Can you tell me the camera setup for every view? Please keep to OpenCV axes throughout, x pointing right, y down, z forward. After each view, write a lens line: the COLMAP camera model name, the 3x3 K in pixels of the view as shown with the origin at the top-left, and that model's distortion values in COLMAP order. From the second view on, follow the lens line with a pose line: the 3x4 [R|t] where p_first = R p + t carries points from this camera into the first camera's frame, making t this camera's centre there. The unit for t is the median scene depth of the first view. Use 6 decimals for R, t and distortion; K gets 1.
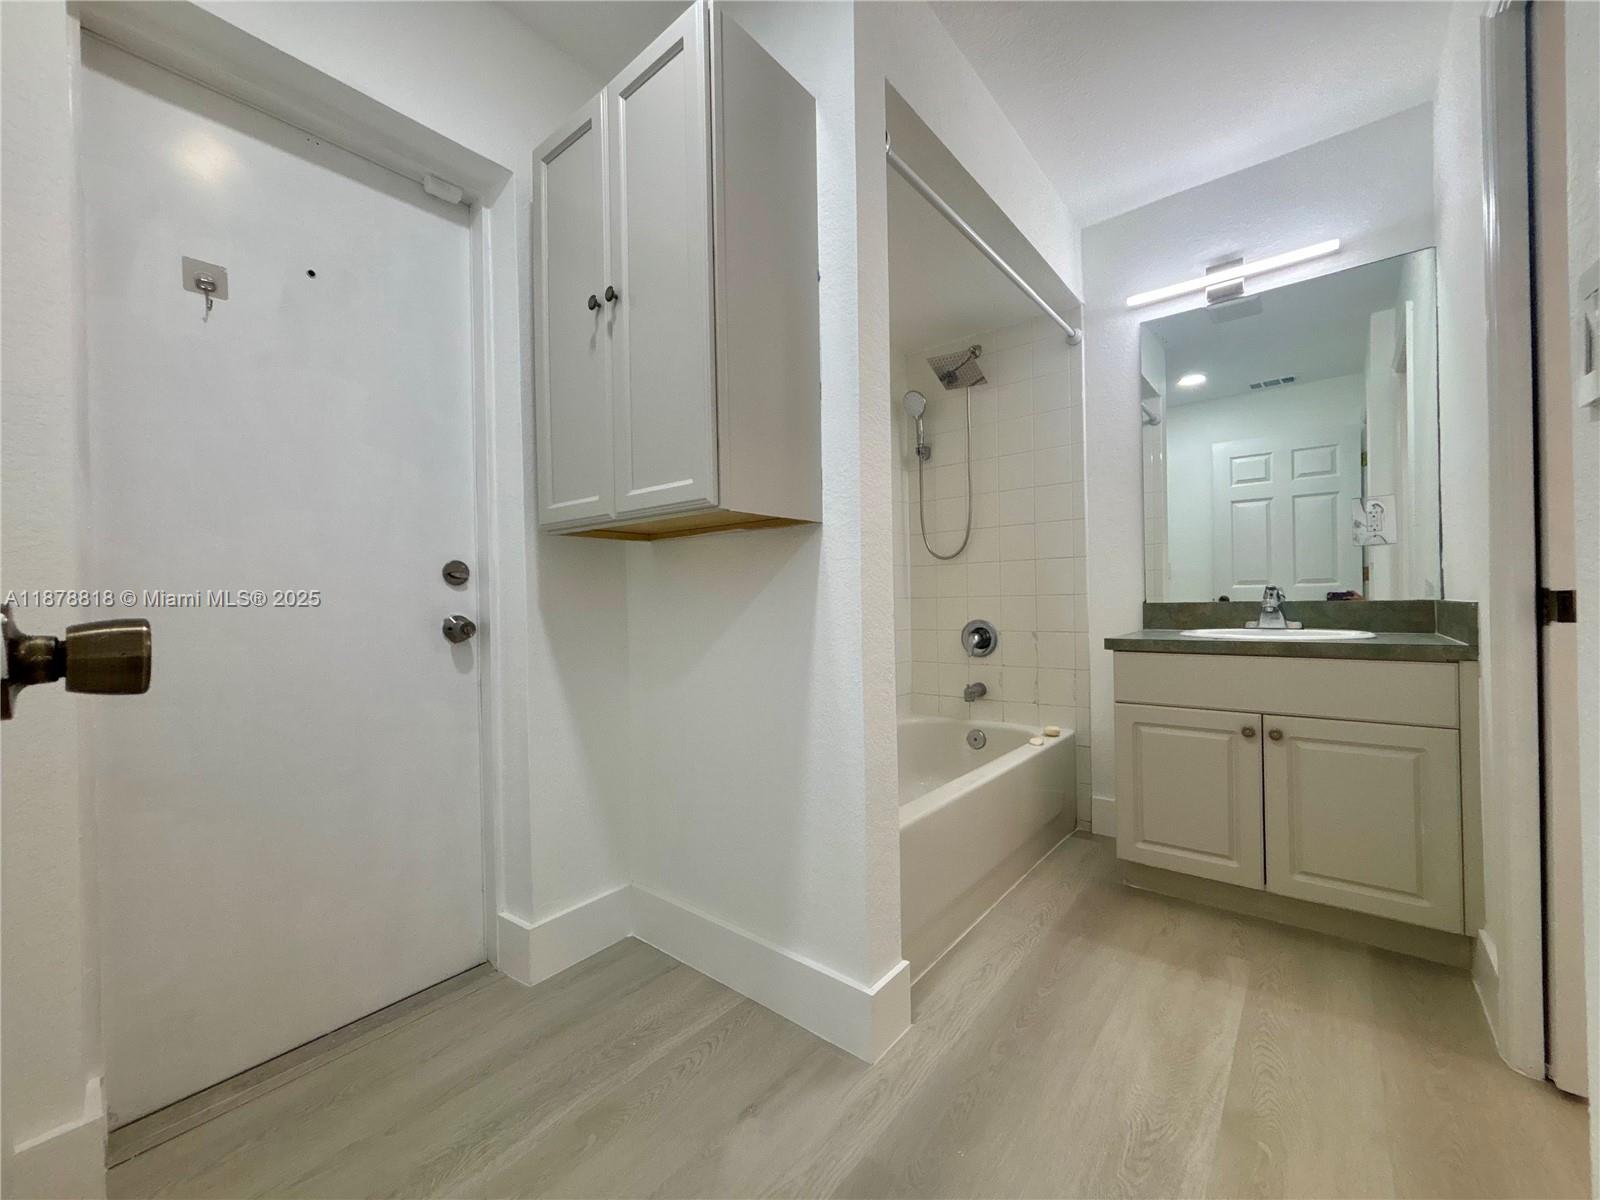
lens RADIAL K [[642.6, 0, 797.1], [0, 642.6, 601.6], [0, 0, 1]] dist [0.001083, -0.000279]
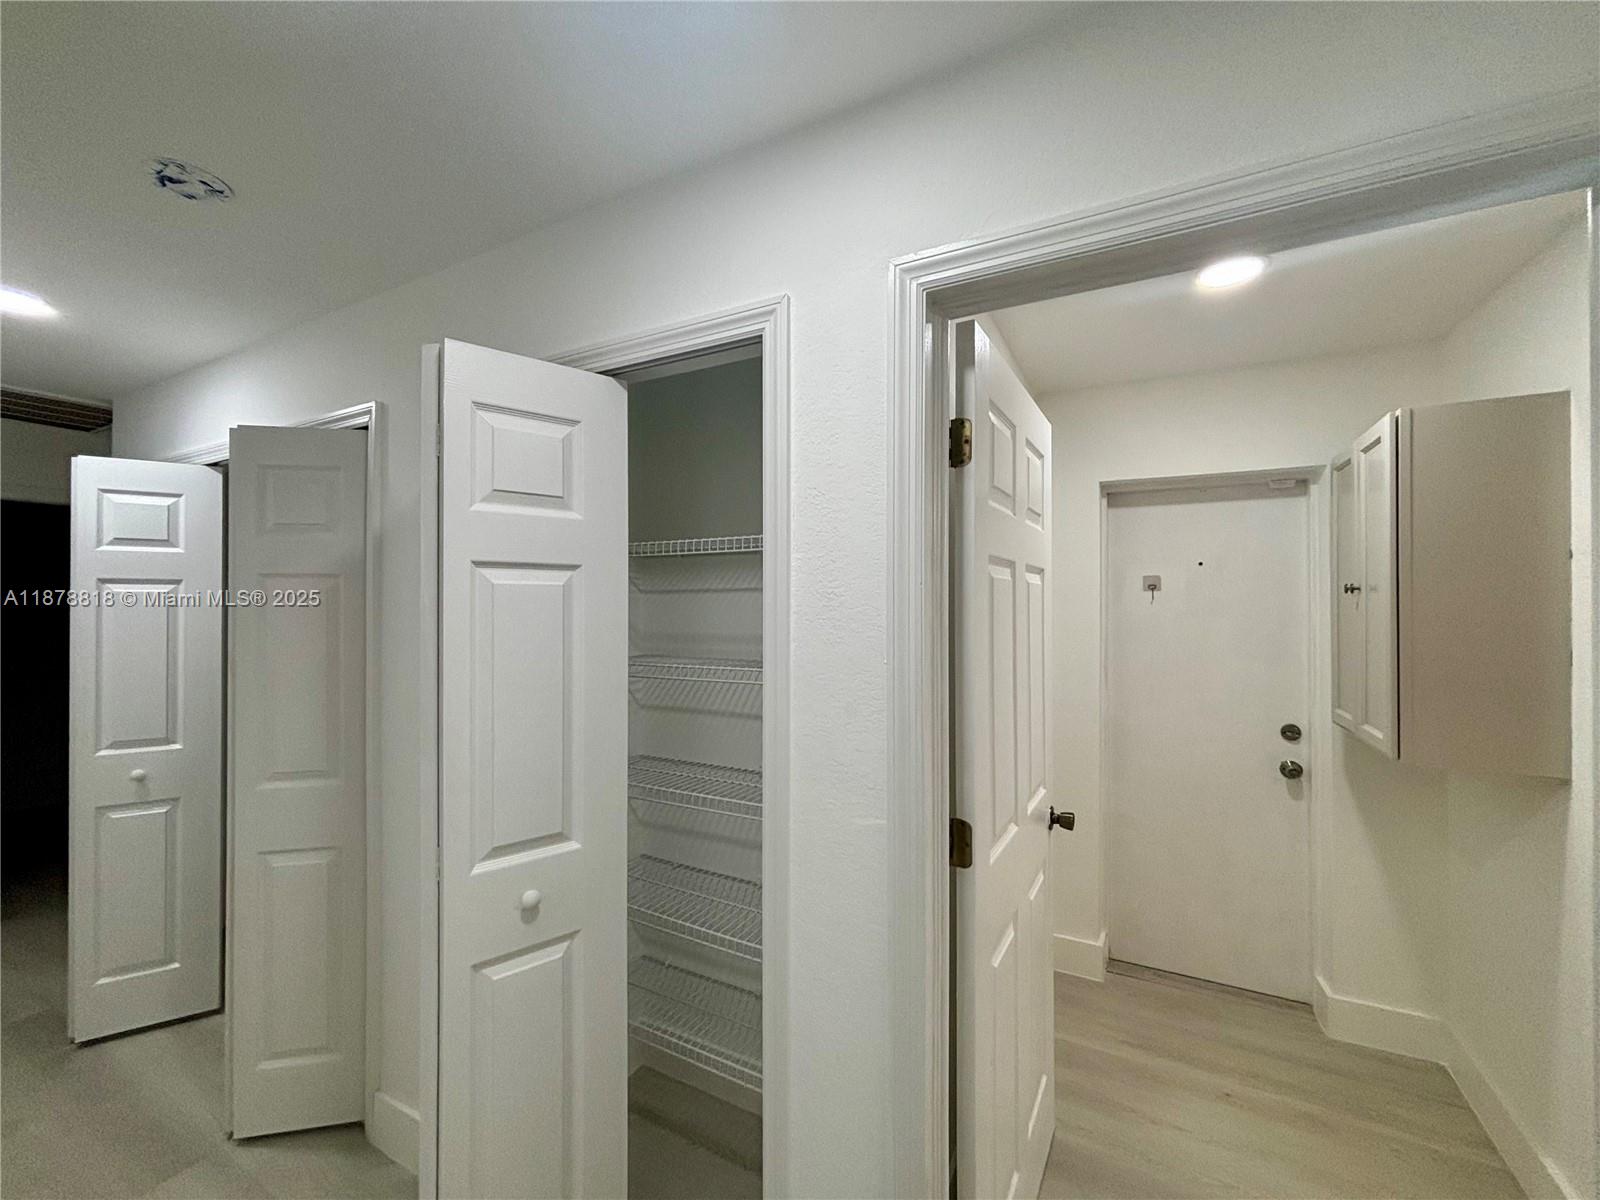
lens RADIAL K [[642.6, 0, 797.1], [0, 642.6, 601.6], [0, 0, 1]] dist [0.001083, -0.000279]
pose [[0.185575, 0.012206, -0.982554, 0.660578], [-0.005895, 0.999919, 0.011308, -0.330231], [0.982612, 0.003694, 0.185632, -0.374590]]
